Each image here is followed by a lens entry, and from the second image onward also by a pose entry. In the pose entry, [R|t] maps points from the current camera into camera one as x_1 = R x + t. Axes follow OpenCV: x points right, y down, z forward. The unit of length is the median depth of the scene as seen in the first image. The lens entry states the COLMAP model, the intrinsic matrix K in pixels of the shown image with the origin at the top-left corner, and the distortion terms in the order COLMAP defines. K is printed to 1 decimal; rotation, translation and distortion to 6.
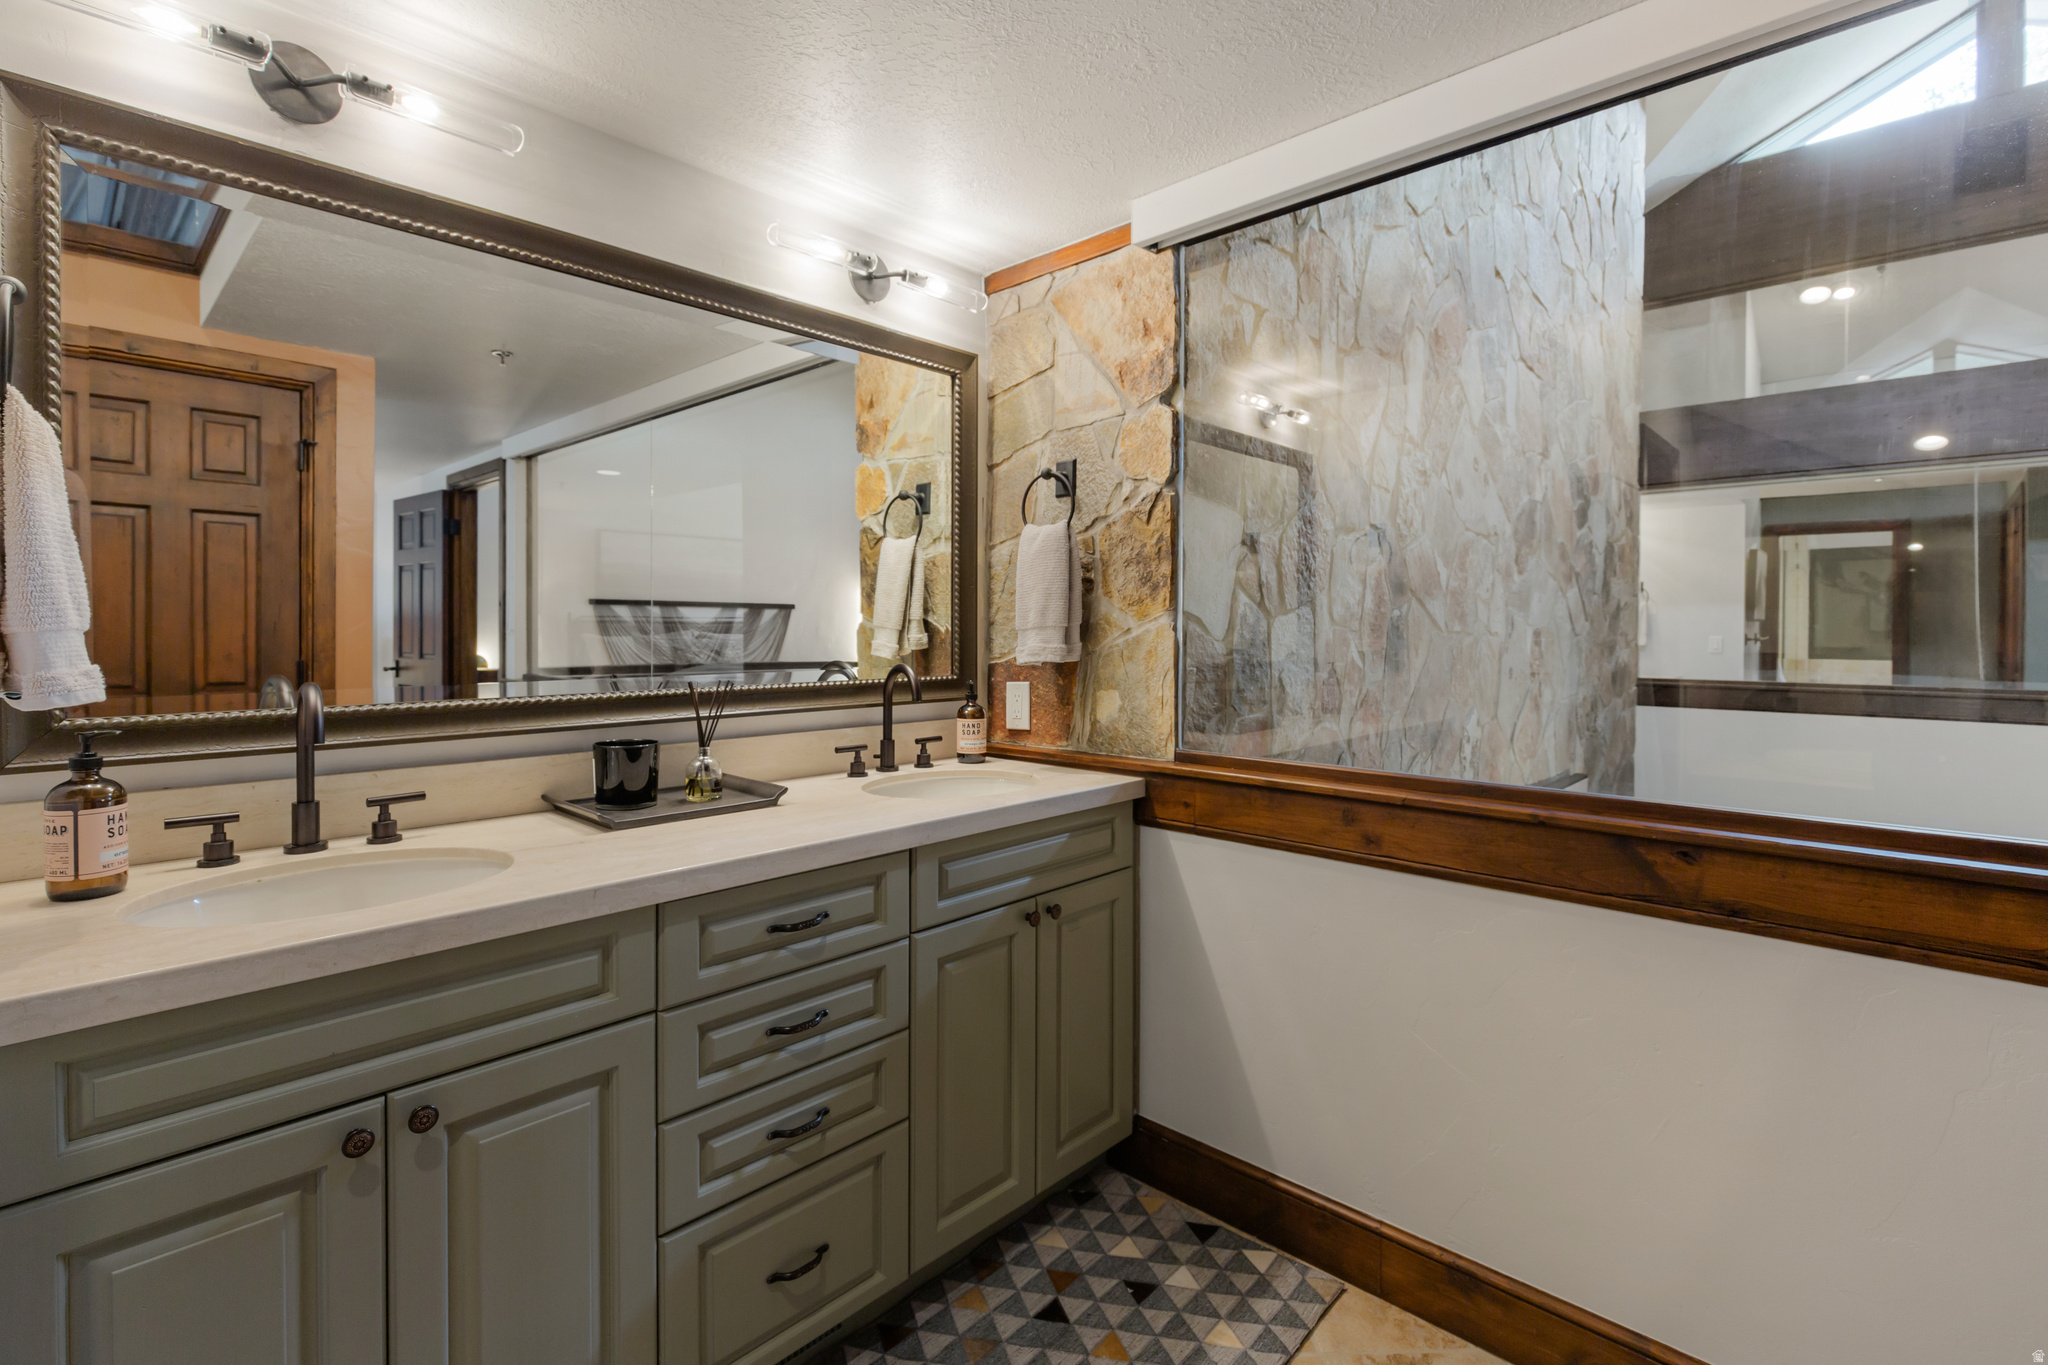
lens RADIAL K [[935.6, 0, 1015.9], [0, 935.6, 635.8], [0, 0, 1]] dist [-0.002058, -0.000127]
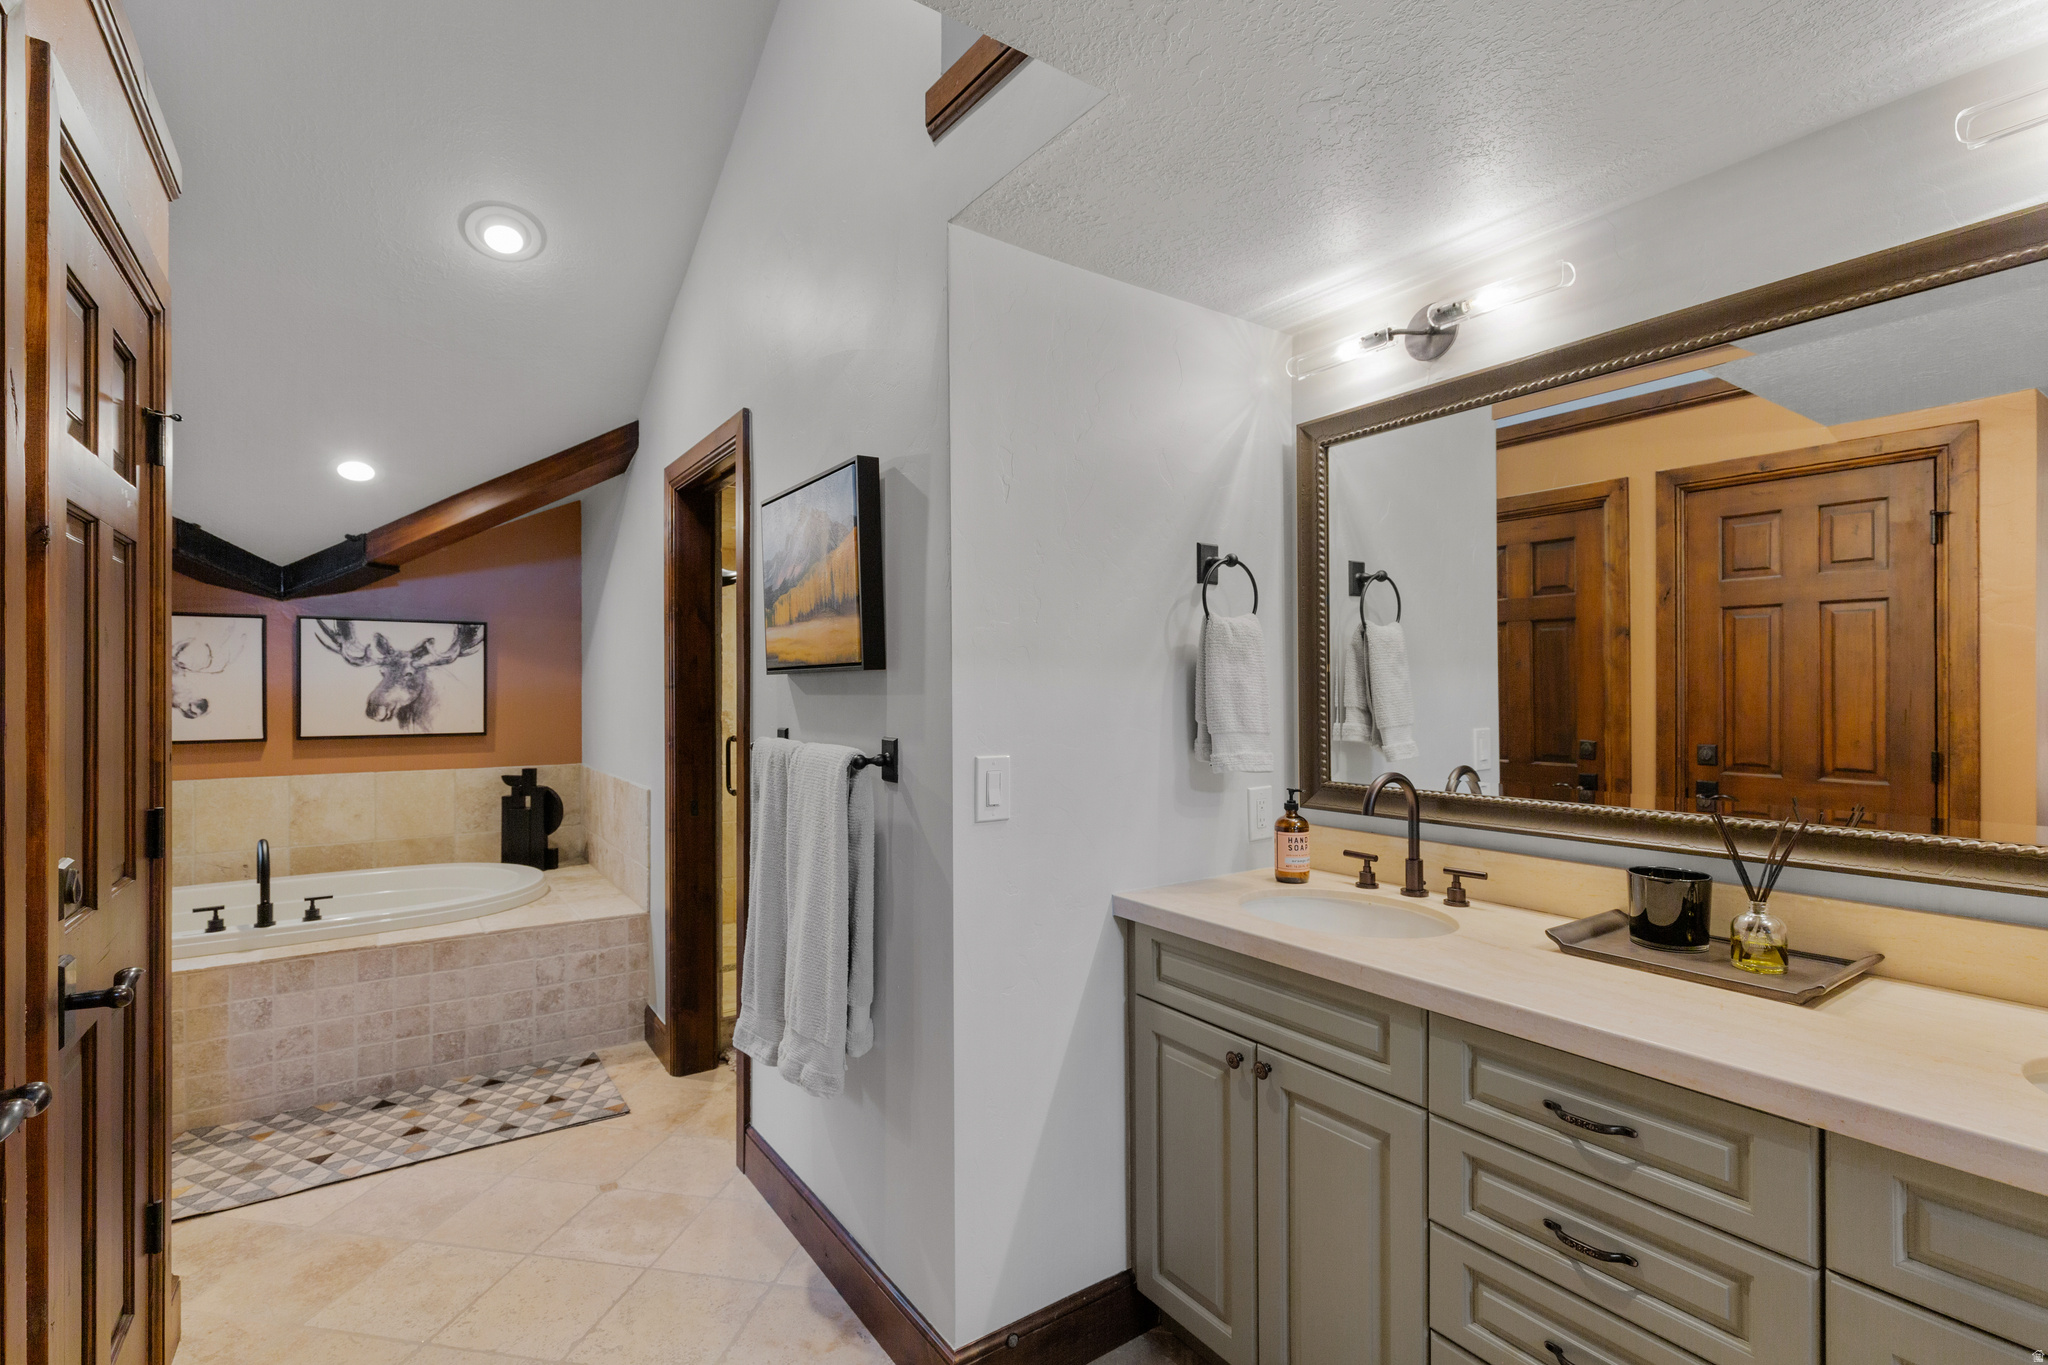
lens RADIAL K [[929.2, 0, 1024.0], [0, 929.2, 682.5], [0, 0, 1]] dist [0.001801, 0.000204]
pose [[-0.193038, -0.007433, -0.981163, 0.327066], [-0.007202, 0.999955, -0.006158, -0.032481], [0.981165, 0.005878, -0.193083, 0.331165]]
